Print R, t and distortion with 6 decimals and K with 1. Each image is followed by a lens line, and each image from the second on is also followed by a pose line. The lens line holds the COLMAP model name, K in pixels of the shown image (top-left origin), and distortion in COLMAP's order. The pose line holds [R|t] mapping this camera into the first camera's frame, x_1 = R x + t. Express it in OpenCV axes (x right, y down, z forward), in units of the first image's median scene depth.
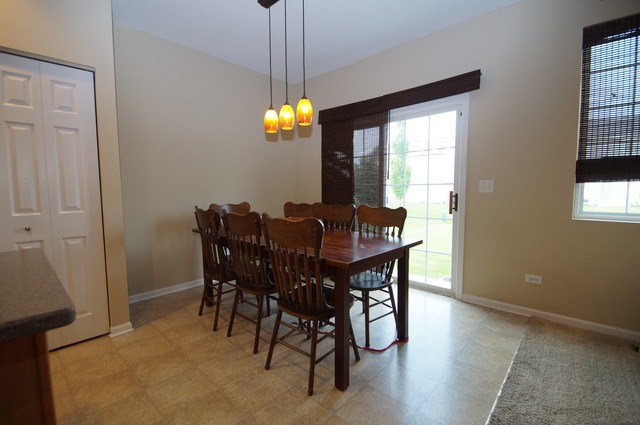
lens RADIAL K [[285.3, 0, 311.8], [0, 285.3, 212.2], [0, 0, 1]] dist [0.000404, -0.000210]
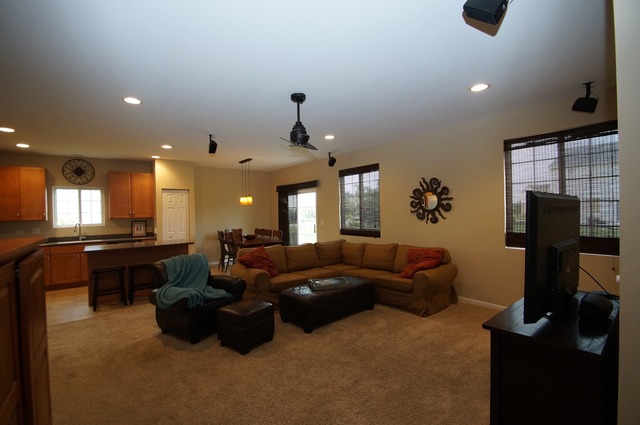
lens RADIAL K [[285.3, 0, 311.8], [0, 285.3, 212.2], [0, 0, 1]] dist [0.000404, -0.000210]
pose [[0.987838, -0.008229, -0.155269, 1.084441], [-0.002351, 0.997694, -0.067830, -0.012609], [0.155469, 0.067370, 0.985541, -1.886347]]
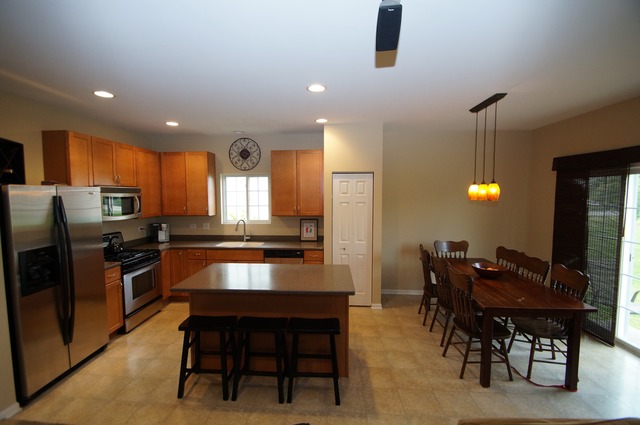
lens RADIAL K [[285.3, 0, 311.8], [0, 285.3, 212.2], [0, 0, 1]] dist [0.000404, -0.000210]
pose [[0.634317, 0.056846, -0.770980, 0.471863], [-0.062875, 0.997782, 0.021838, -0.219285], [0.770512, 0.034623, 0.636485, -0.539460]]
